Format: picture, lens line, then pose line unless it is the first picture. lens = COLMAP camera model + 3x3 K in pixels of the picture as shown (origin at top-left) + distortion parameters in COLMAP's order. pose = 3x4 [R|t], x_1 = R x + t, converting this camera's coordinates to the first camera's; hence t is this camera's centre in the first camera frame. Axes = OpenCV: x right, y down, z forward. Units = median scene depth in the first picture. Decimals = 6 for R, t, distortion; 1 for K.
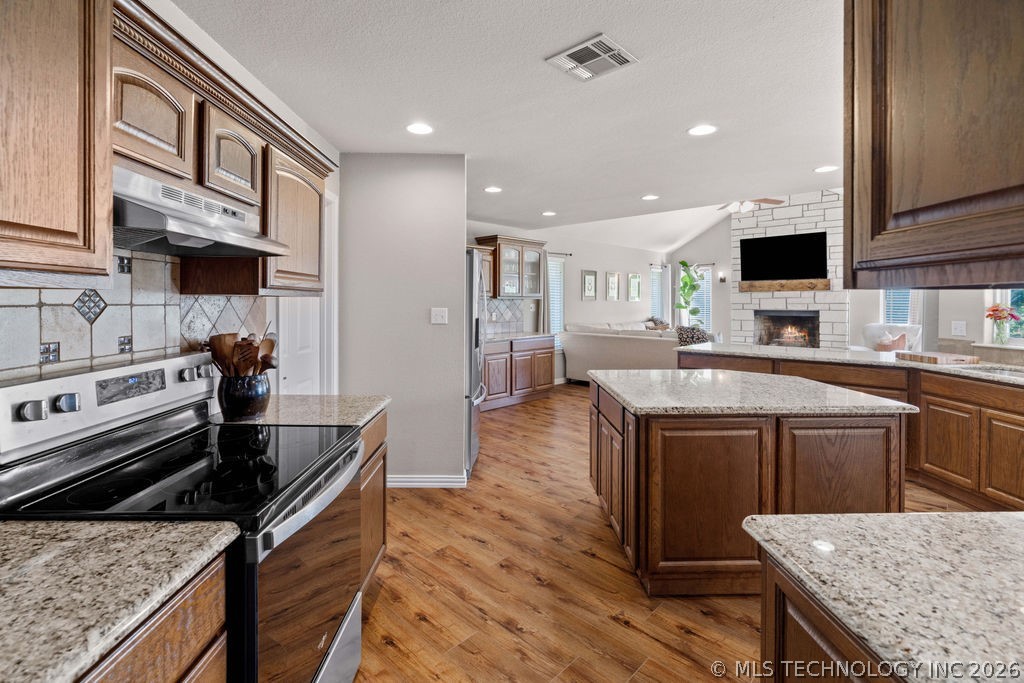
lens RADIAL K [[465.8, 0, 515.0], [0, 465.8, 307.6], [0, 0, 1]] dist [-0.007414, 0.001427]
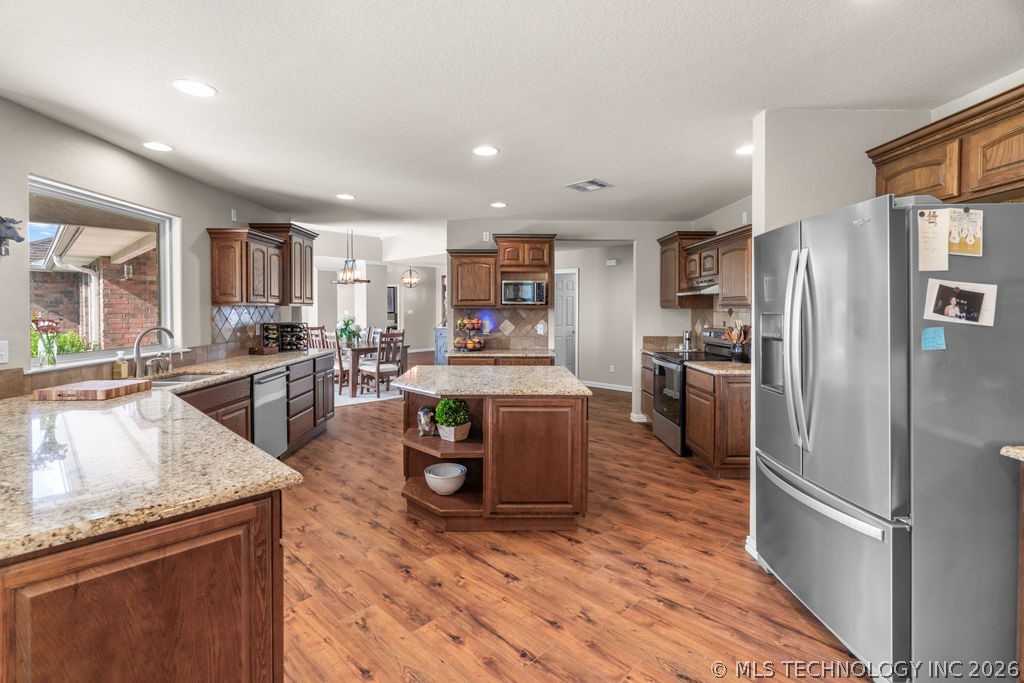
lens RADIAL K [[465.8, 0, 512.8], [0, 465.8, 317.3], [0, 0, 1]] dist [-0.007414, 0.001427]
pose [[-0.999986, -0.004889, -0.001776, 0.367910], [-0.004944, 0.999463, 0.032400, -0.033793], [0.001617, 0.032408, -0.999473, 2.246714]]
